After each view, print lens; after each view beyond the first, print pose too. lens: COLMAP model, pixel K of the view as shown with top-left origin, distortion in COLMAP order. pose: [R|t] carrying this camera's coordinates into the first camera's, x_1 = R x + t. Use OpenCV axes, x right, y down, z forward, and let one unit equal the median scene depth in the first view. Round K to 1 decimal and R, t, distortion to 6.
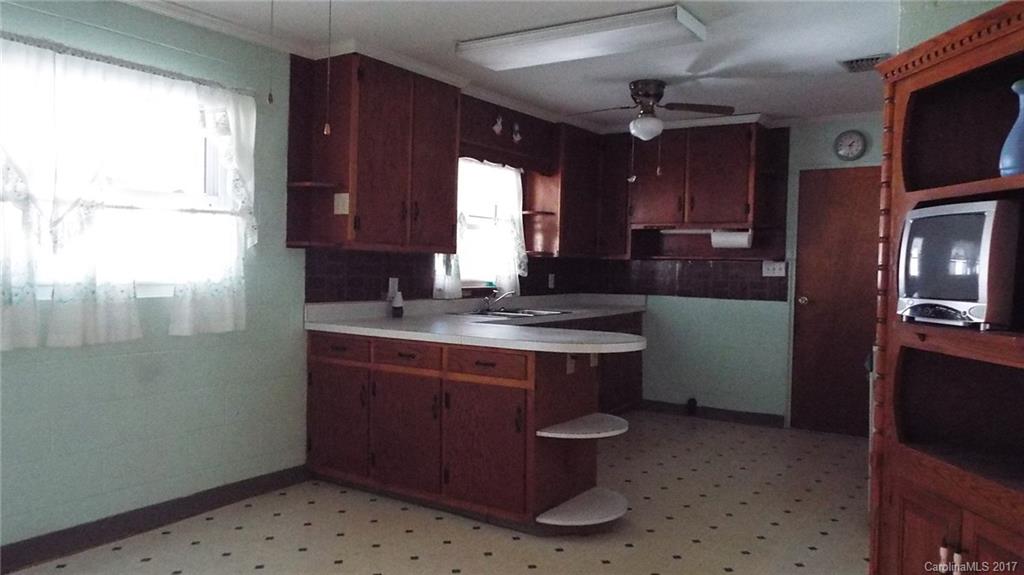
lens RADIAL K [[764.5, 0, 509.9], [0, 764.5, 289.3], [0, 0, 1]] dist [-0.006477, 0.017751]
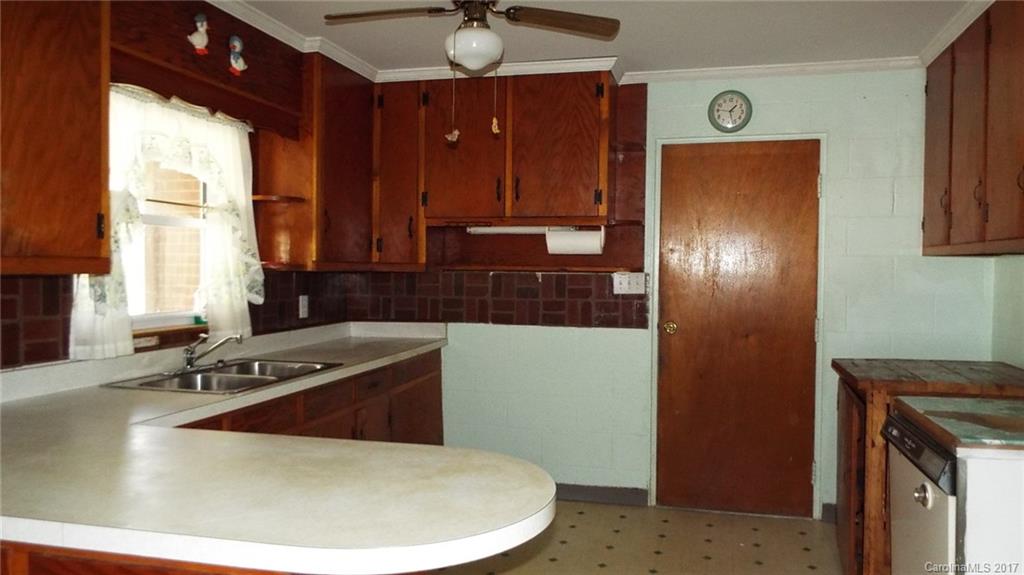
lens RADIAL K [[764.5, 0, 514.1], [0, 764.5, 291.5], [0, 0, 1]] dist [-0.006477, 0.017751]
pose [[0.944300, -0.023849, 0.328222, 0.011830], [0.023451, 0.999712, 0.005172, -0.025541], [-0.328250, 0.002813, 0.944587, 0.369180]]
